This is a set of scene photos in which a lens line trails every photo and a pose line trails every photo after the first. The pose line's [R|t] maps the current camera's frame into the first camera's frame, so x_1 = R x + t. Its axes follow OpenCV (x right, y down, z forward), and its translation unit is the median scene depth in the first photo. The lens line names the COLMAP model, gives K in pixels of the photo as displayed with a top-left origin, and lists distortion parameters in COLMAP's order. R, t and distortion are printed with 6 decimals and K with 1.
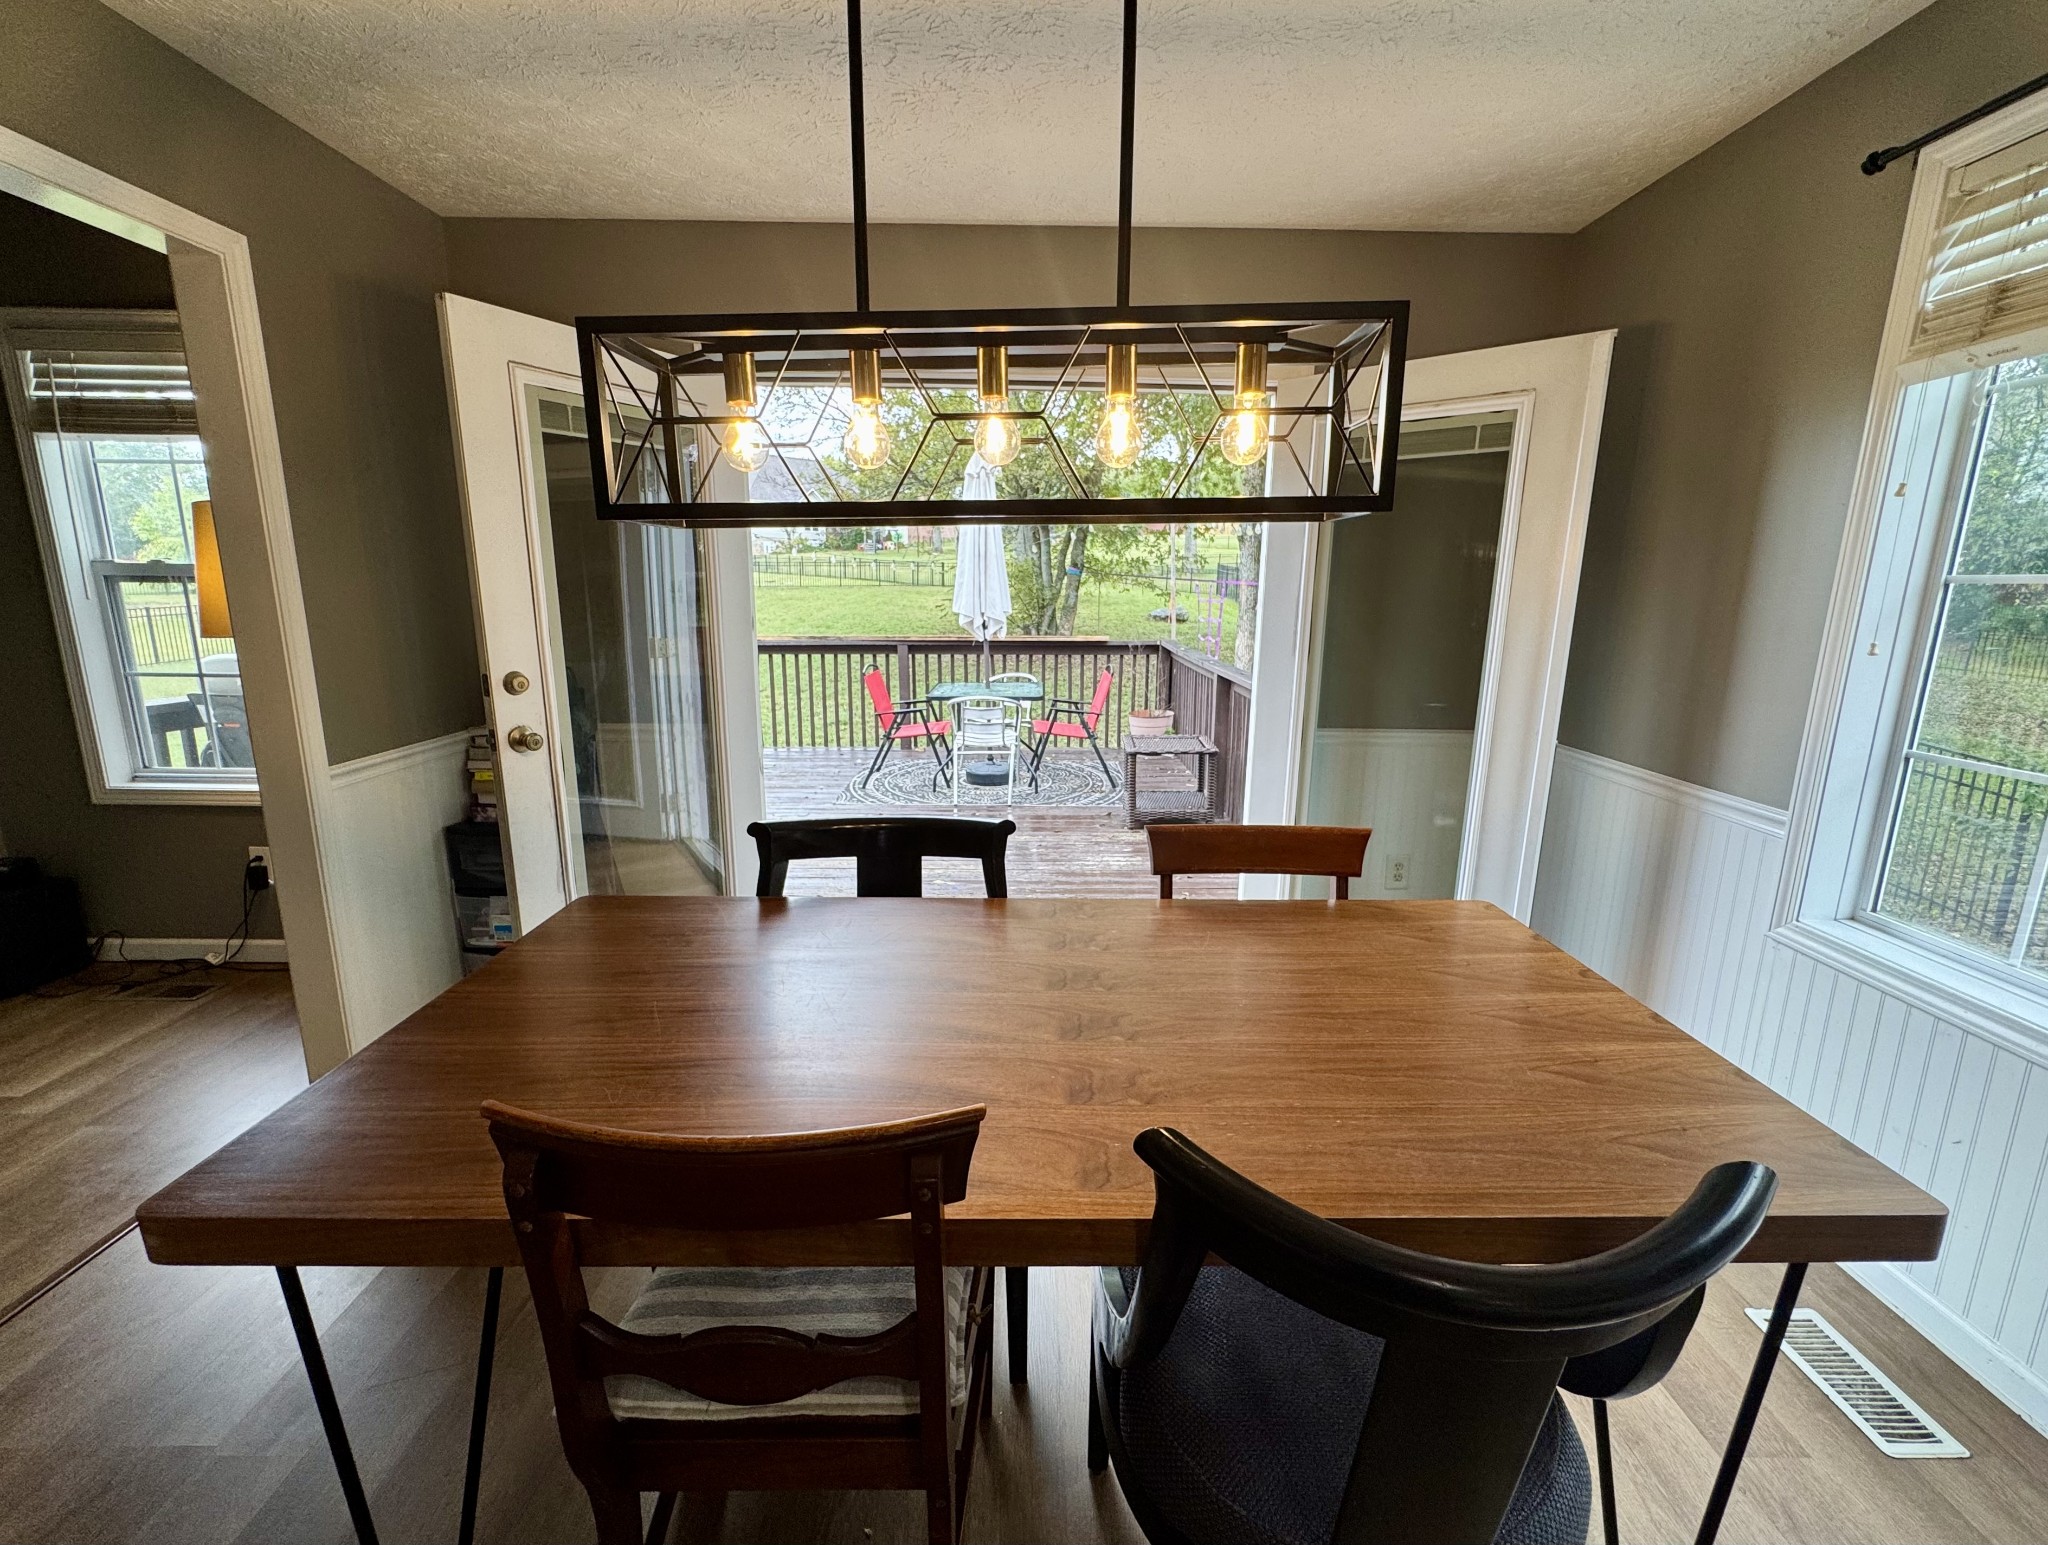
lens RADIAL K [[821.3, 0, 1024.6], [0, 821.3, 768.0], [0, 0, 1]] dist [0.000058, -0.000231]
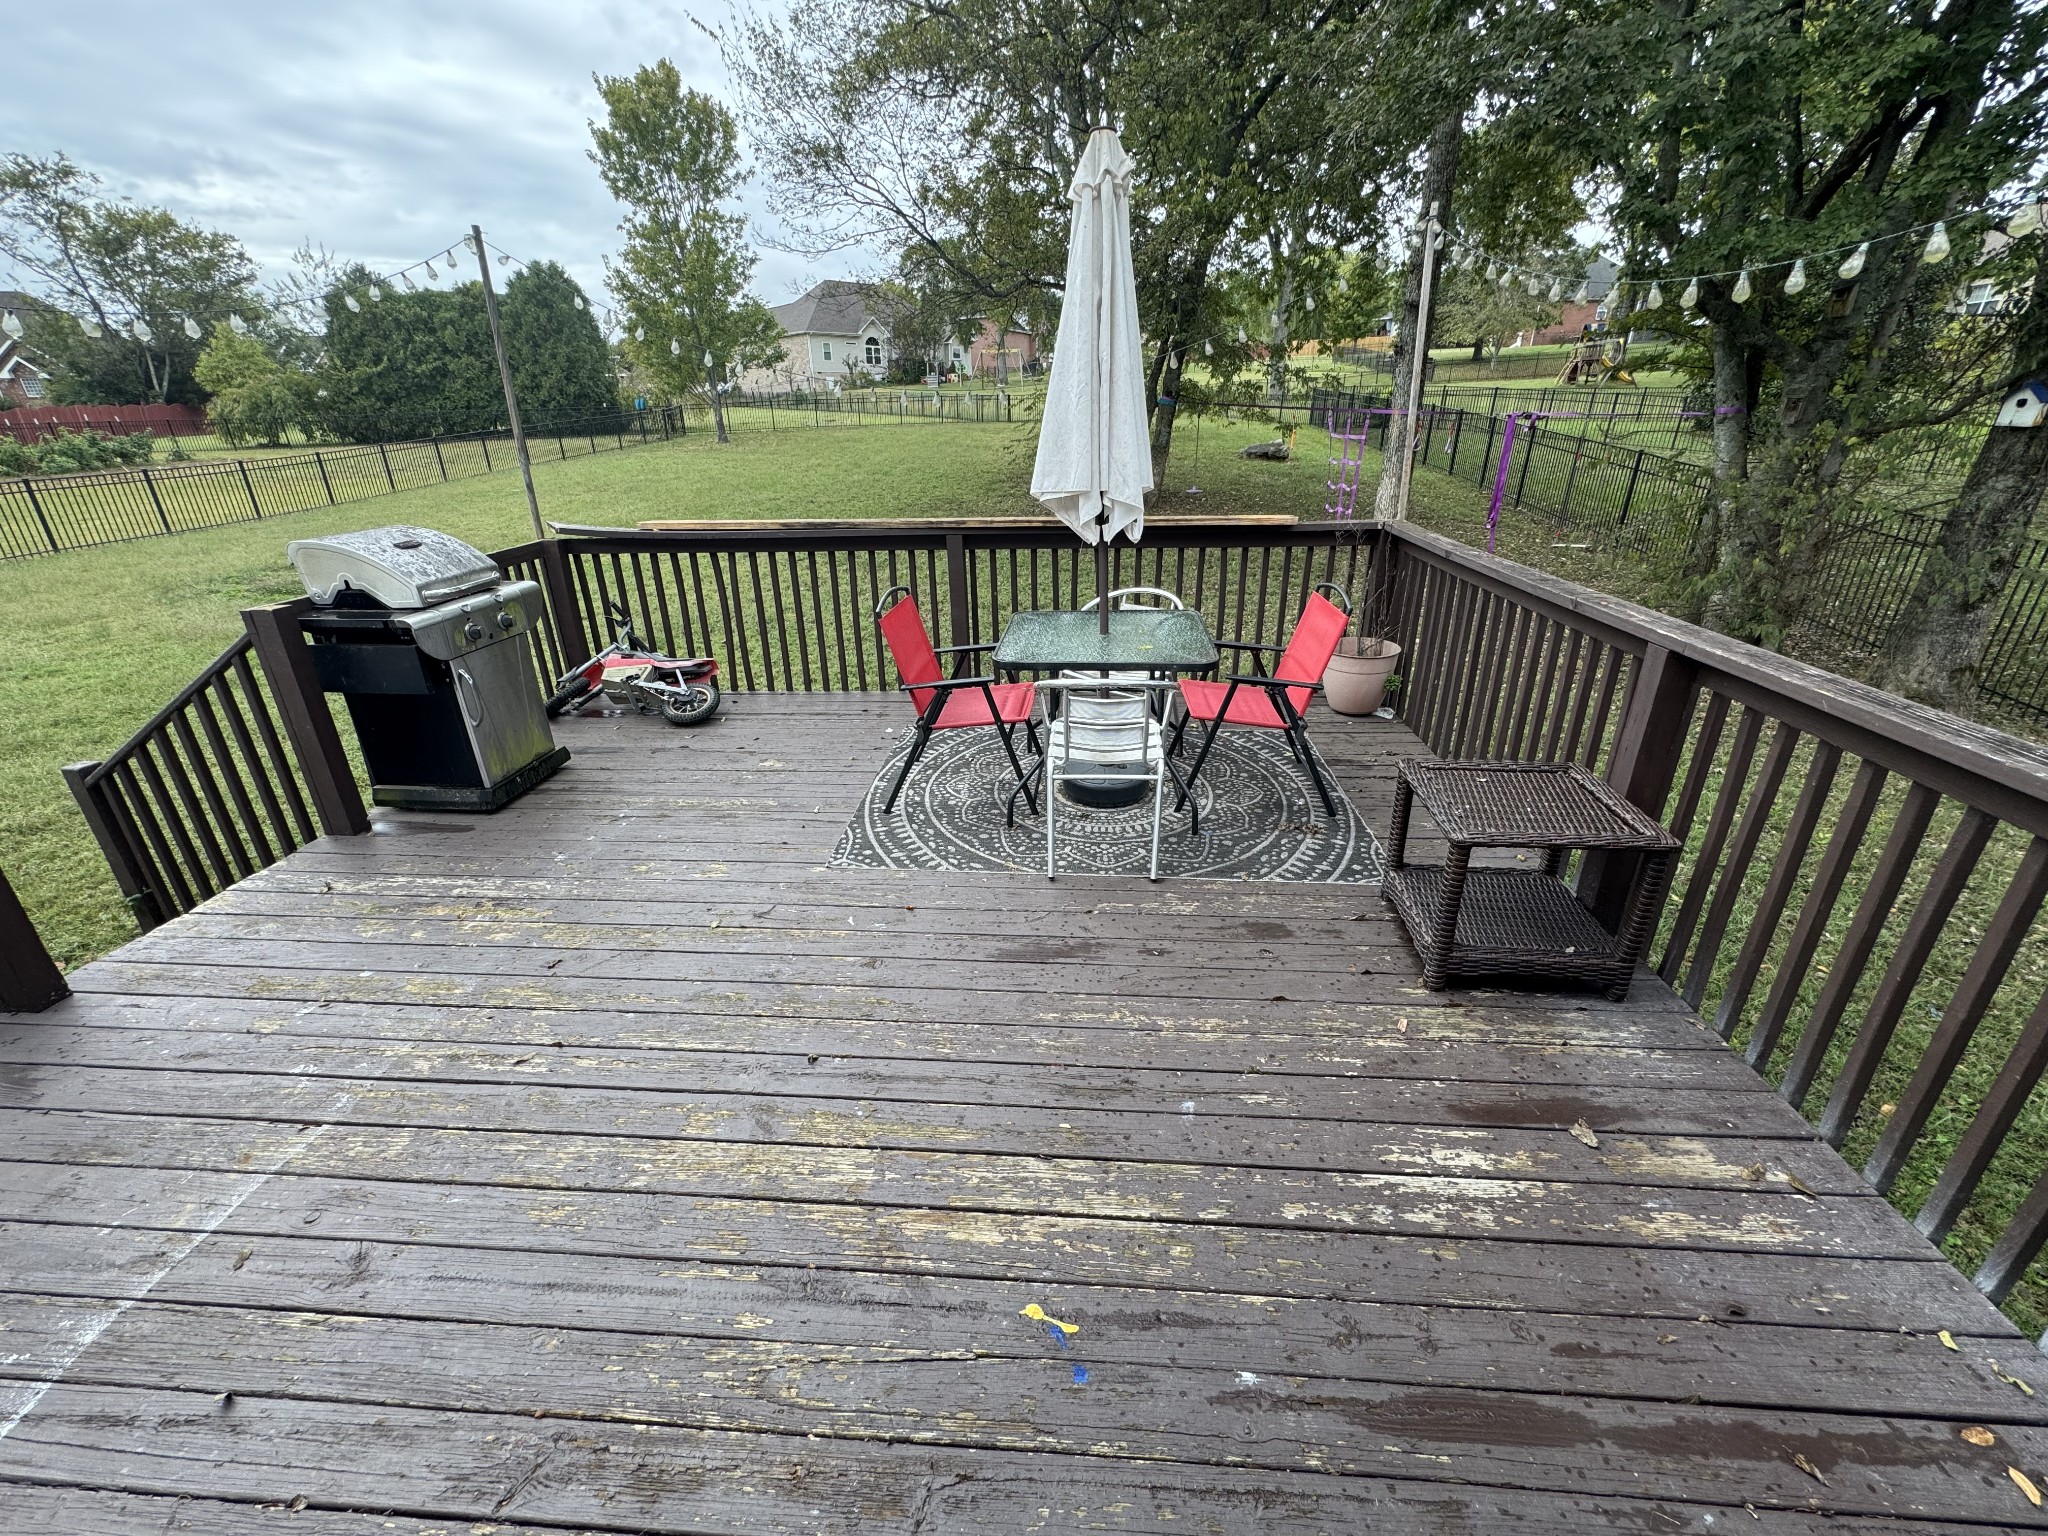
lens RADIAL K [[821.3, 0, 1024.6], [0, 821.3, 763.5], [0, 0, 1]] dist [0.000058, -0.000231]
pose [[0.996632, 0.009615, -0.081432, -0.042786], [0.004972, 0.984187, 0.177064, -0.088746], [0.081847, -0.176873, 0.980825, 0.359102]]
